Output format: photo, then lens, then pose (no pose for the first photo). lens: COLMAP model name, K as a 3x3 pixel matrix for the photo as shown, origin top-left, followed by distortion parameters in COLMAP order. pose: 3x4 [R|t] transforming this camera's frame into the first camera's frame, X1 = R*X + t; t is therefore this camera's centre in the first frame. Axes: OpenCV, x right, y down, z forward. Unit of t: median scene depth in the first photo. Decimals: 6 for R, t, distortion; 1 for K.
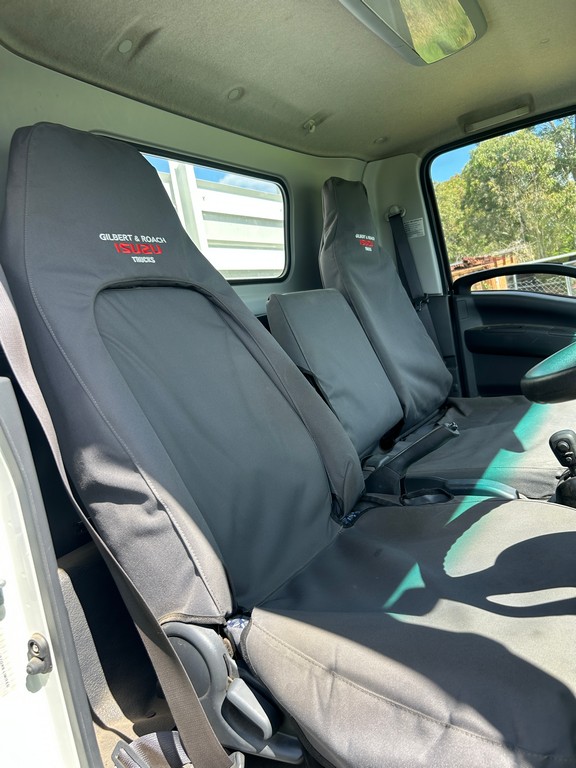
lens RADIAL K [[613.3, 0, 288.0], [0, 613.3, 384.0], [0, 0, 1]] dist [0.043622, -0.005847]
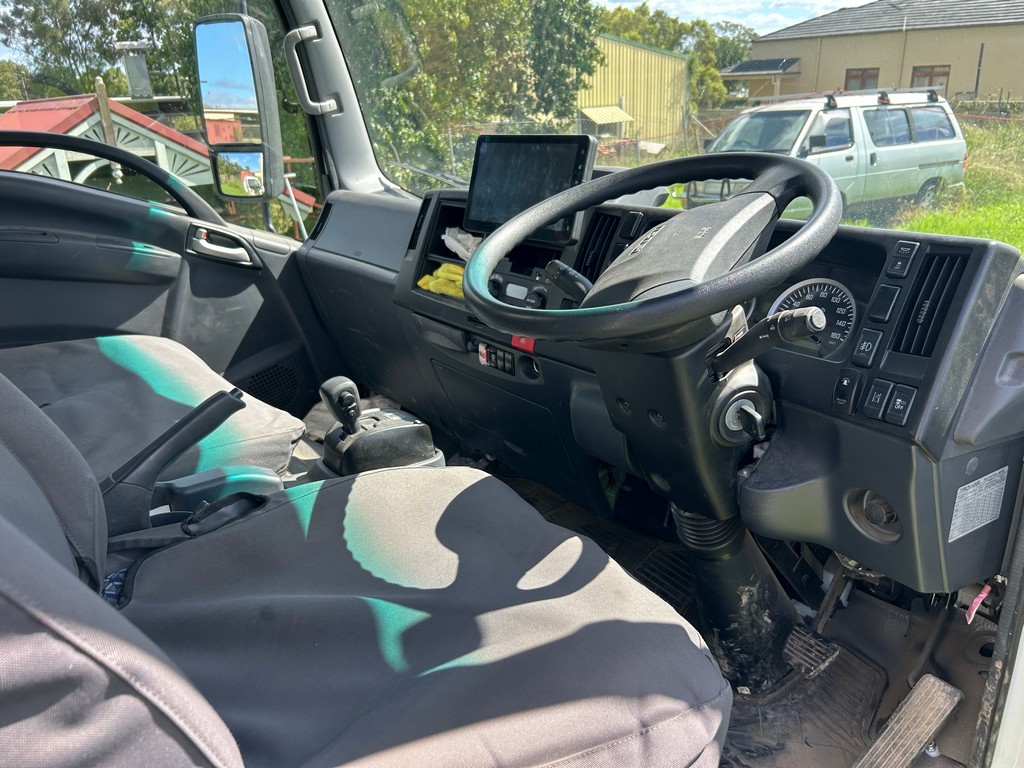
lens RADIAL K [[817.8, 0, 512.0], [0, 817.8, 384.0], [0, 0, 1]] dist [0.043622, -0.005847]
pose [[0.372164, -0.135099, 0.918282, -0.568998], [0.052347, 0.990831, 0.124557, -0.046814], [-0.926690, 0.001714, 0.375824, 0.554292]]
